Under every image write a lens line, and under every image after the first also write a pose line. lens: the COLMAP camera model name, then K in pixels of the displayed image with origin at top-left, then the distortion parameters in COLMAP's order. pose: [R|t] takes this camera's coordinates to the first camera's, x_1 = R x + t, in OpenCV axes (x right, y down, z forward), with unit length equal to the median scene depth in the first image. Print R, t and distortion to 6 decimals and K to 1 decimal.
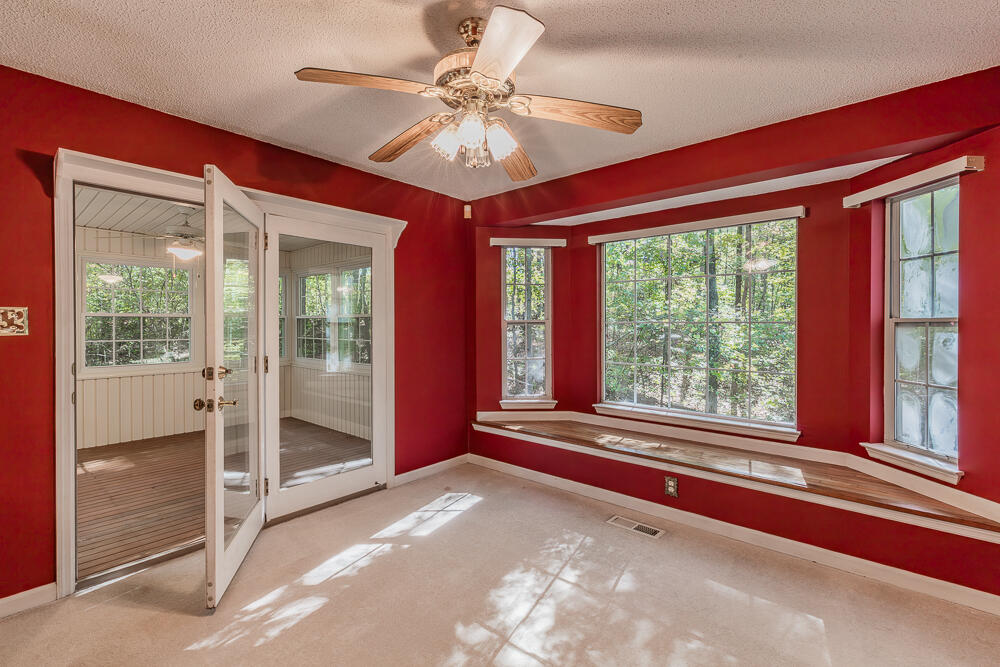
lens RADIAL K [[444.6, 0, 502.4], [0, 444.6, 329.5], [0, 0, 1]] dist [0.001531, 0.001108]
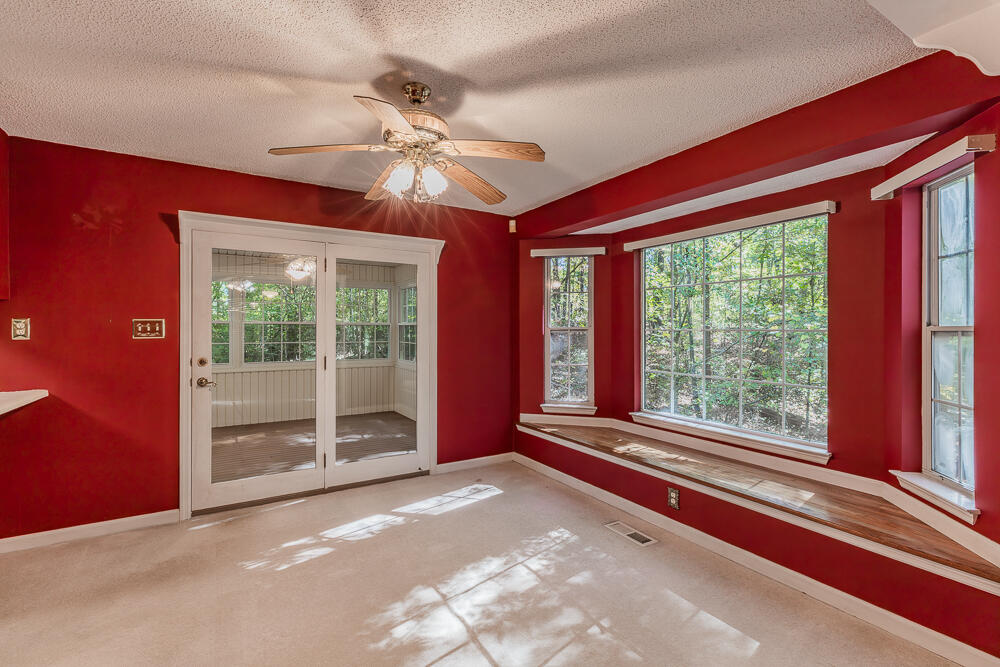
lens RADIAL K [[444.6, 0, 491.7], [0, 444.6, 331.8], [0, 0, 1]] dist [0.001531, 0.001108]
pose [[0.953888, 0.003242, -0.300146, 0.287935], [-0.005763, 0.999955, -0.007515, -0.002725], [0.300108, 0.008898, 0.953864, -0.054325]]
